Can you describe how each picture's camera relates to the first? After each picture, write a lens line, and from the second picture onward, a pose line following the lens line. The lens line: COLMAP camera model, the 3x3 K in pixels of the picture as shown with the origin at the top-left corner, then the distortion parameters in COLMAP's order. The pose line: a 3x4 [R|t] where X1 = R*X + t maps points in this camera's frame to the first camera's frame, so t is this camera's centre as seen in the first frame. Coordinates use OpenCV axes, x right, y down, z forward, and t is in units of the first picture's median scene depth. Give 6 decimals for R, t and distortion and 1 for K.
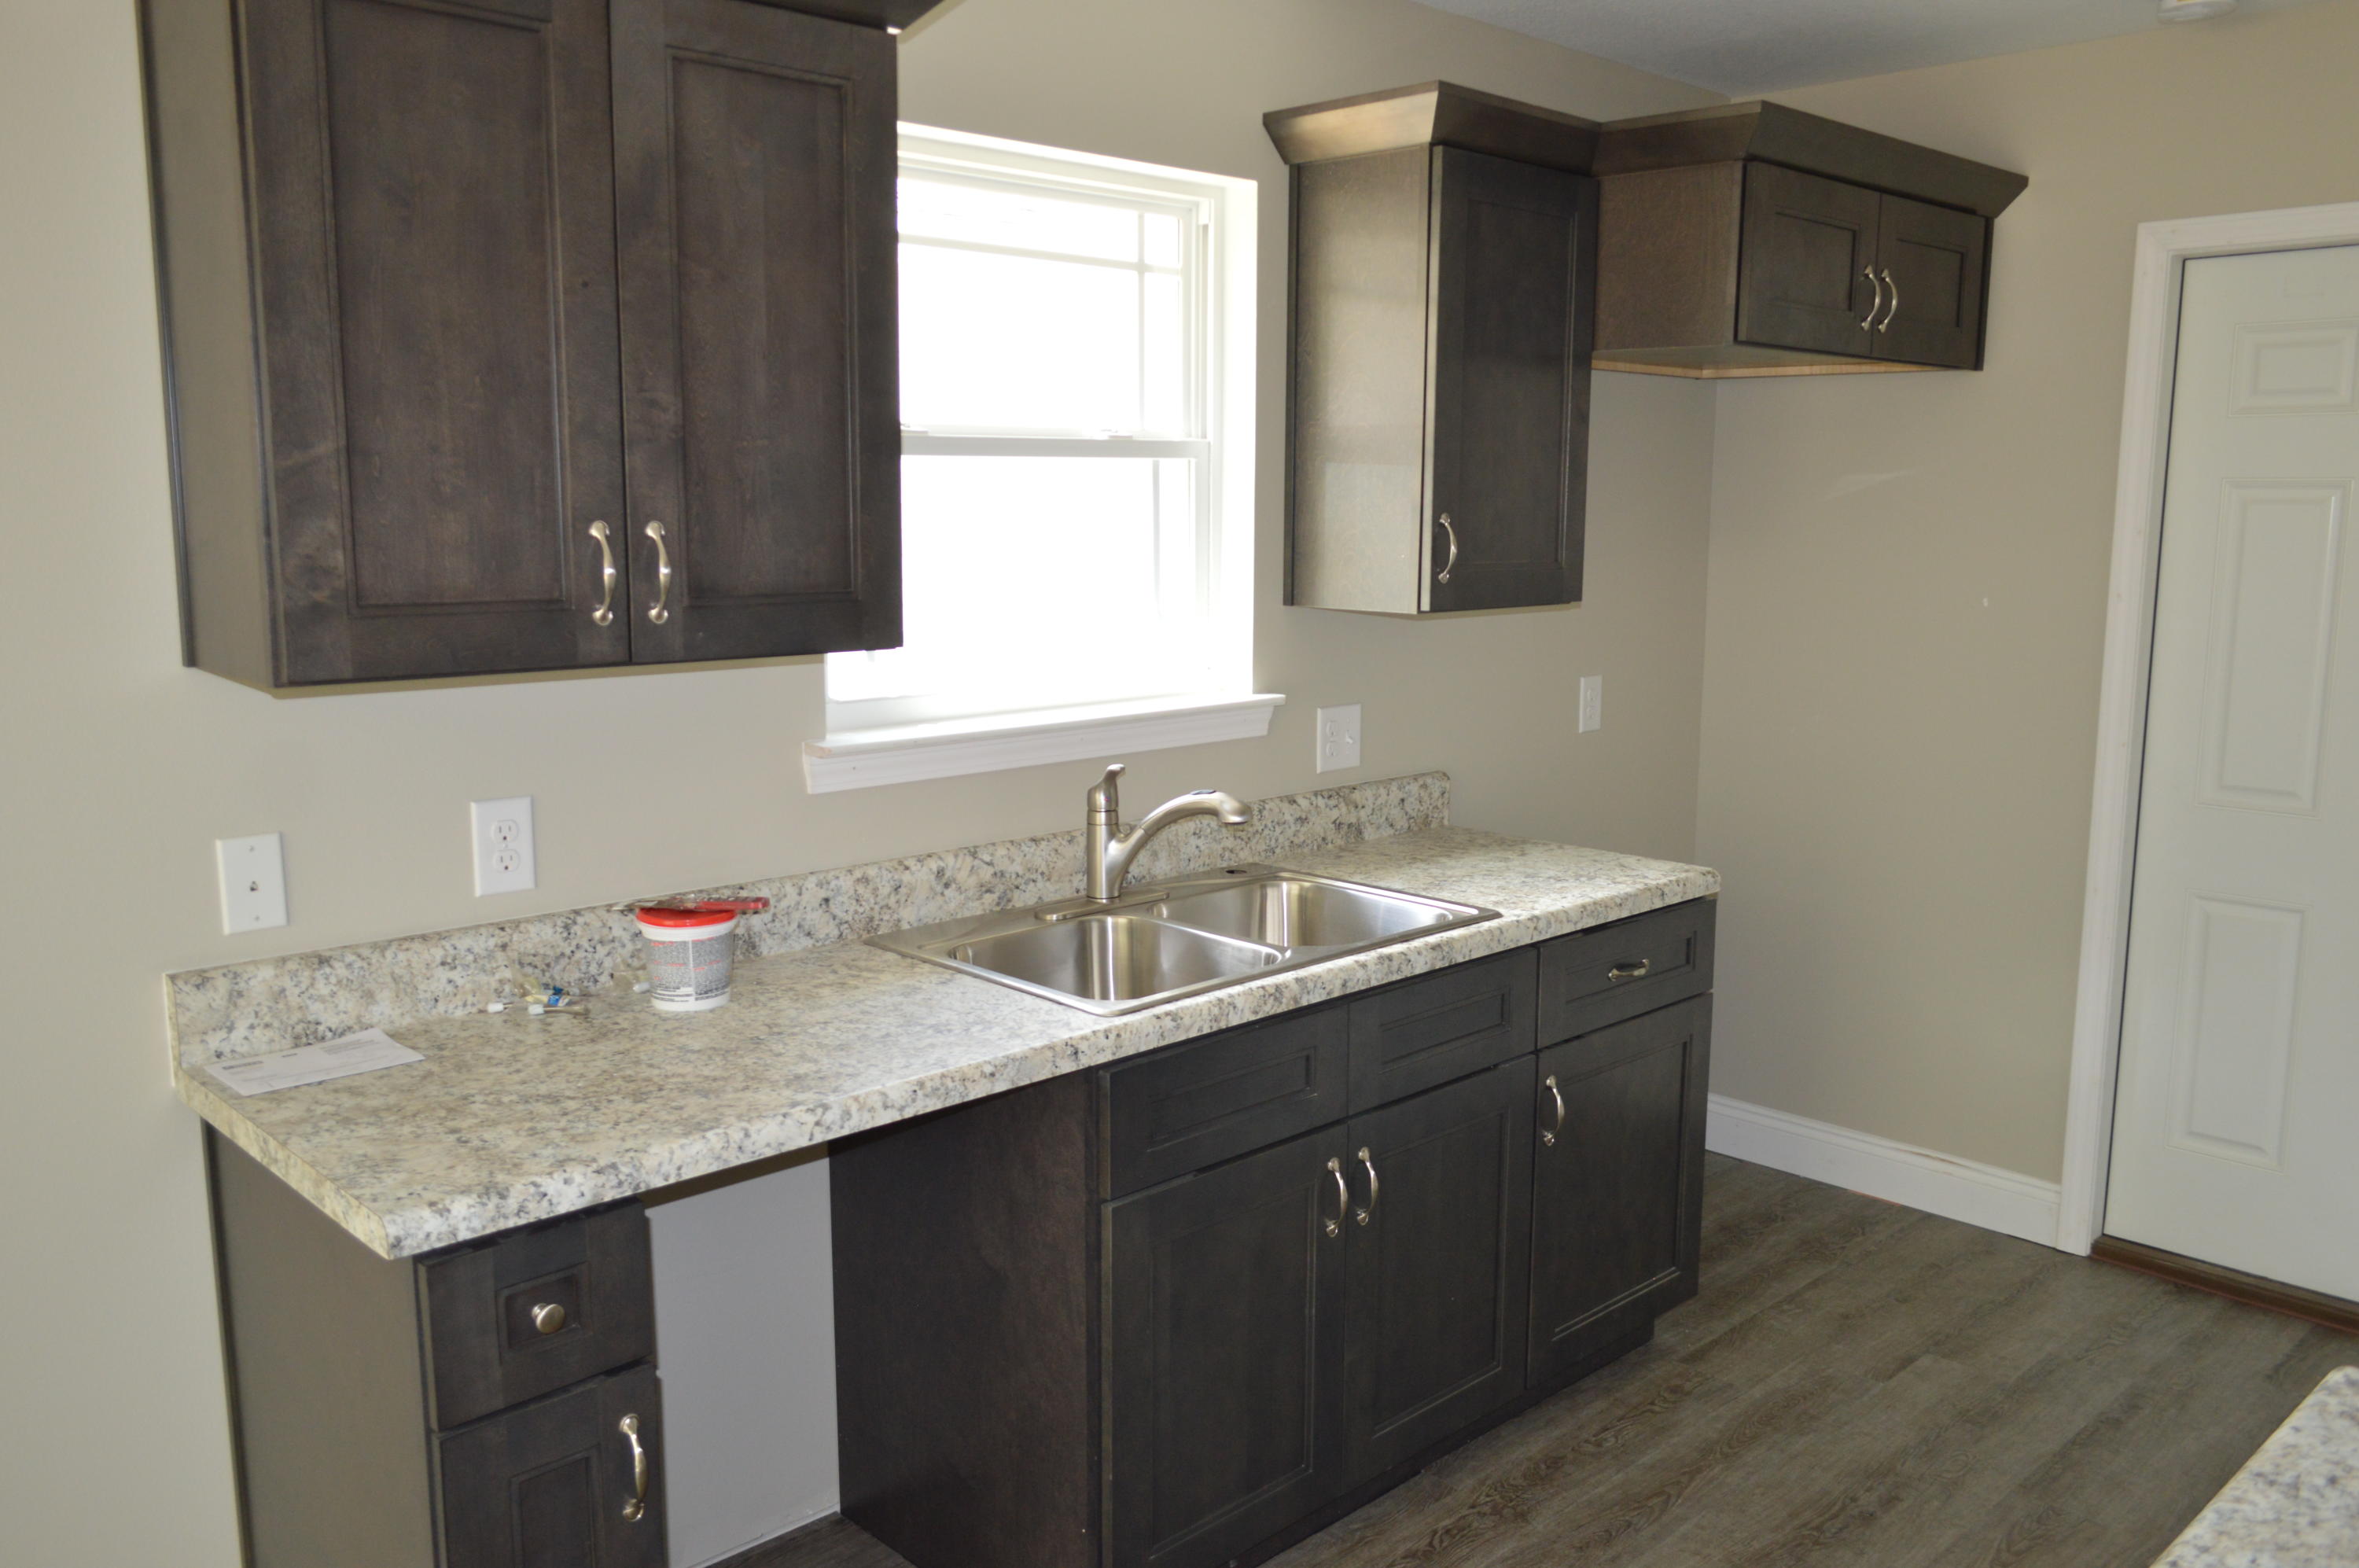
lens RADIAL K [[1836.2, 0, 1178.3], [0, 1836.2, 778.2], [0, 0, 1]] dist [-0.009457, -0.004544]
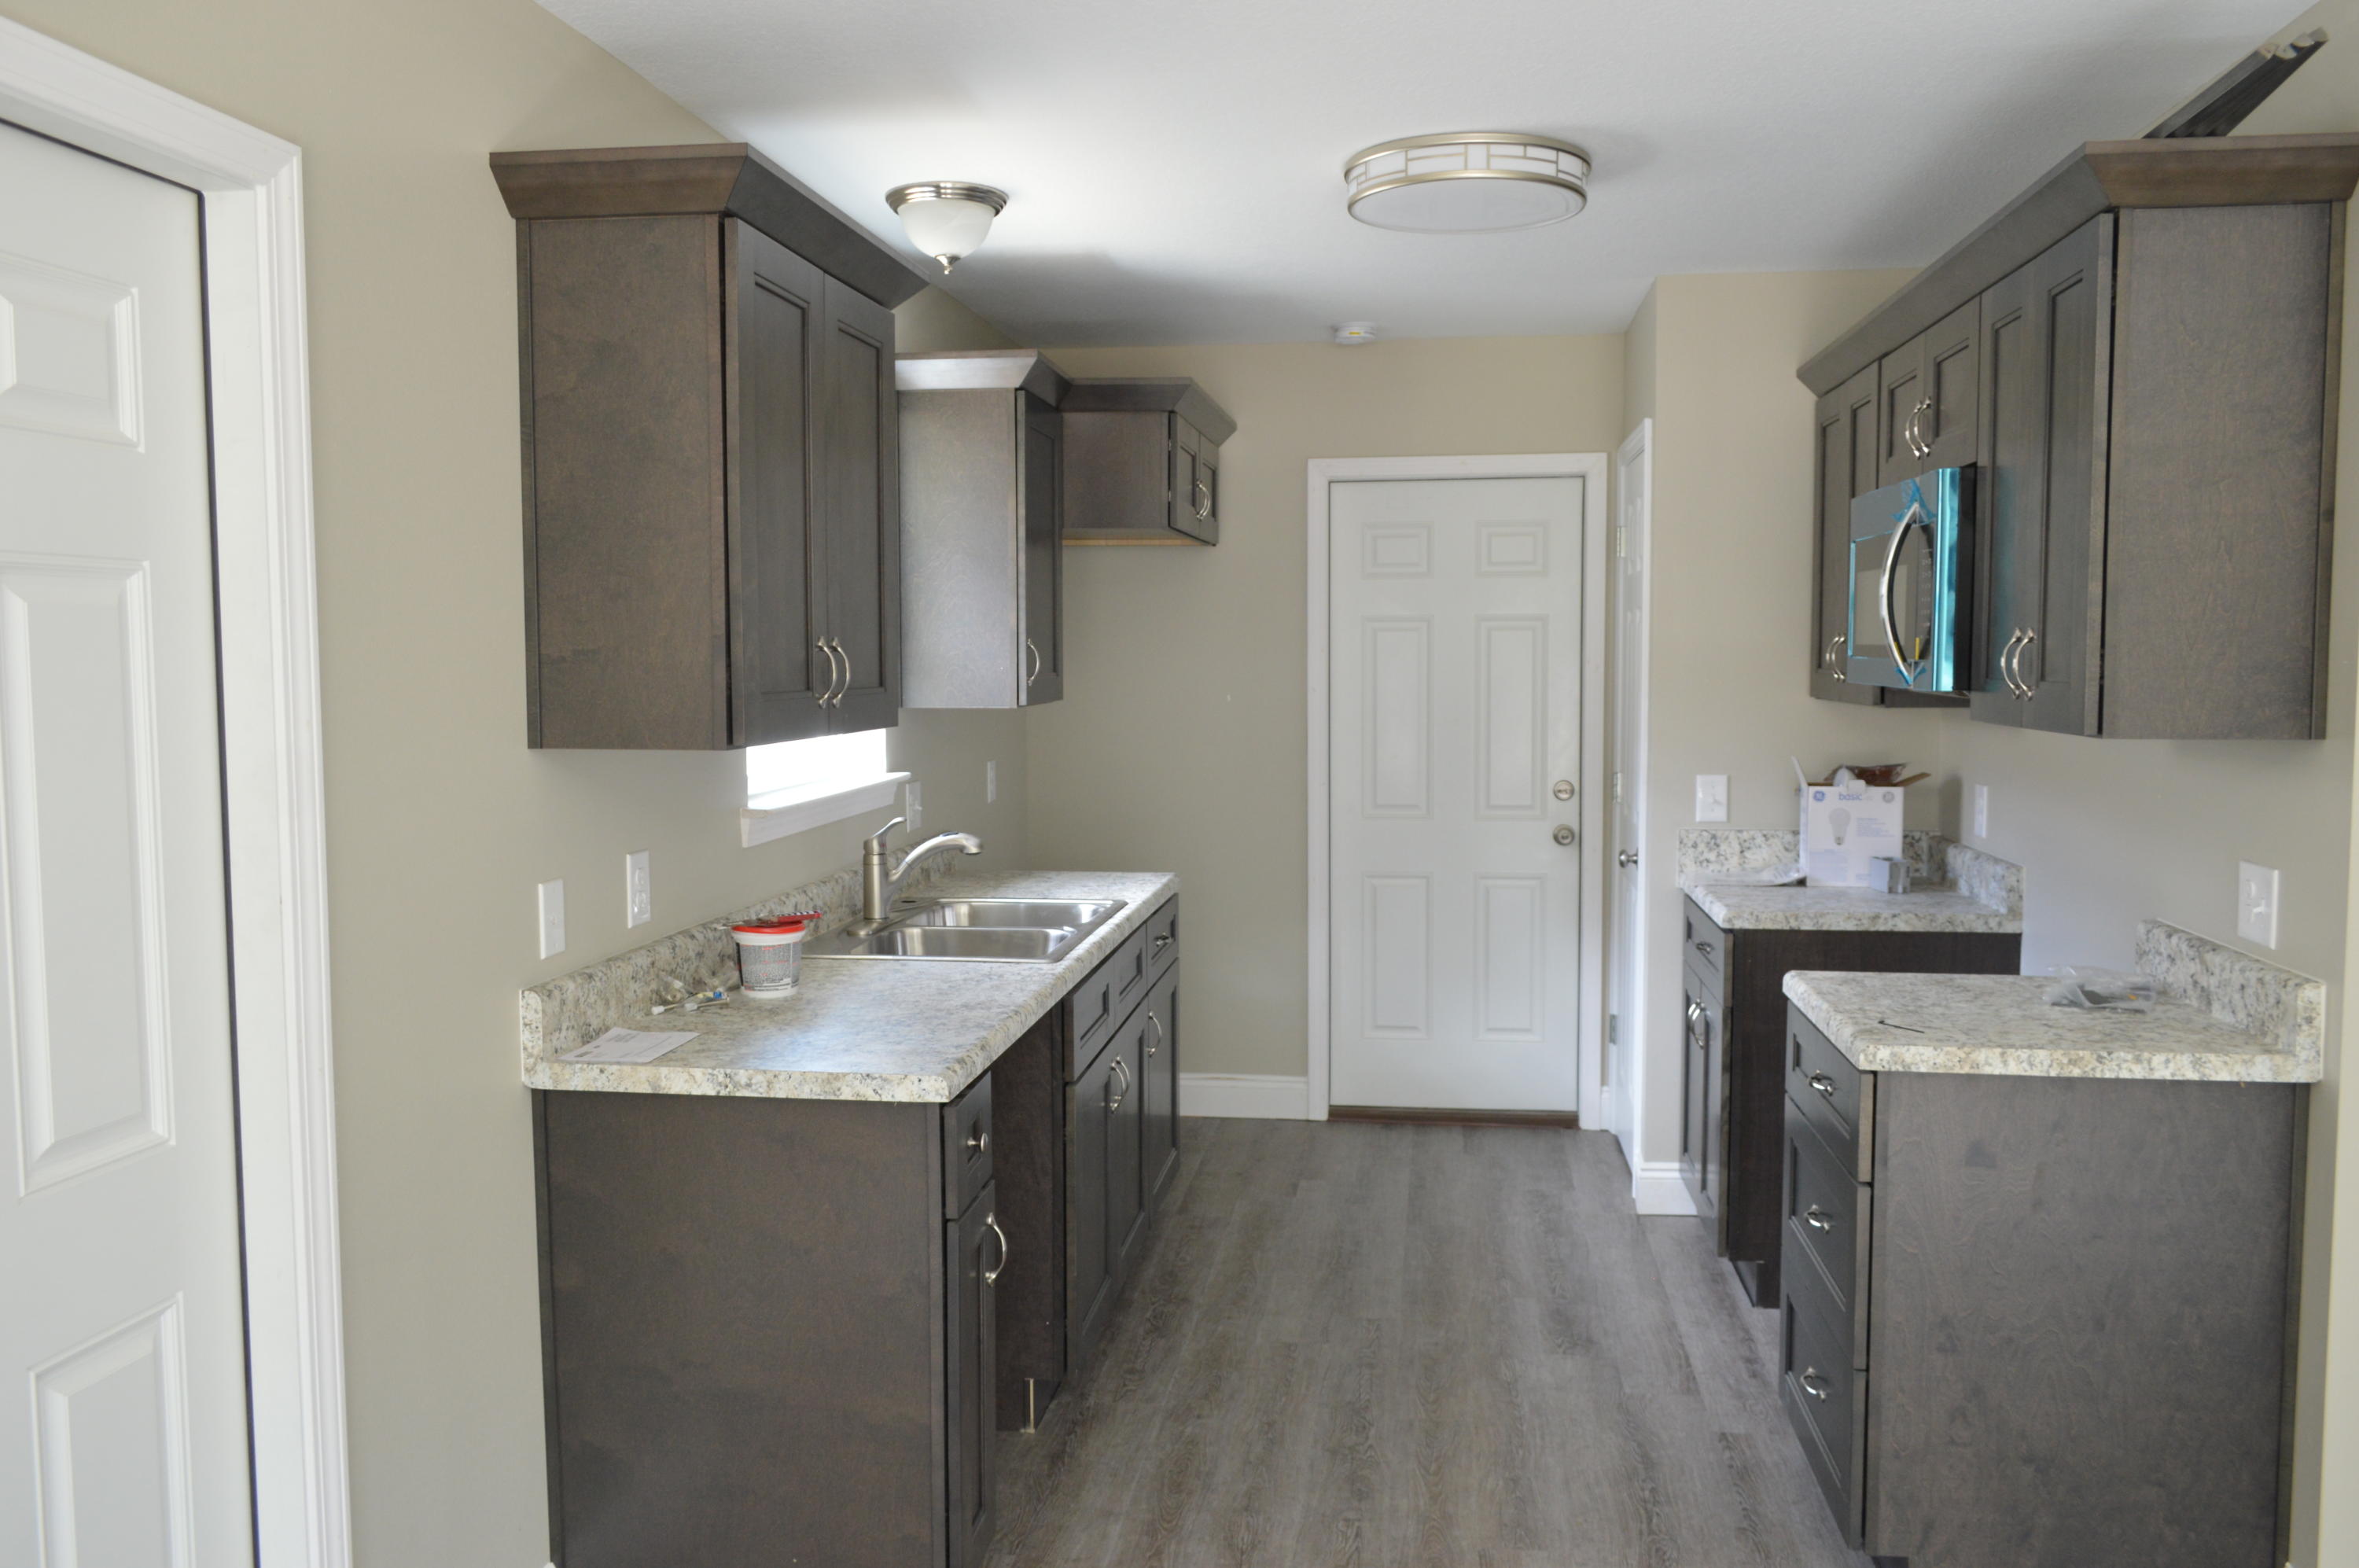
lens RADIAL K [[1836.2, 0, 1183.3], [0, 1836.2, 784.3], [0, 0, 1]] dist [-0.009457, -0.004544]
pose [[0.786947, -0.053244, 0.614719, -0.653477], [0.101158, 0.993923, -0.043410, 0.045277], [-0.608671, 0.096345, 0.787551, -0.201078]]
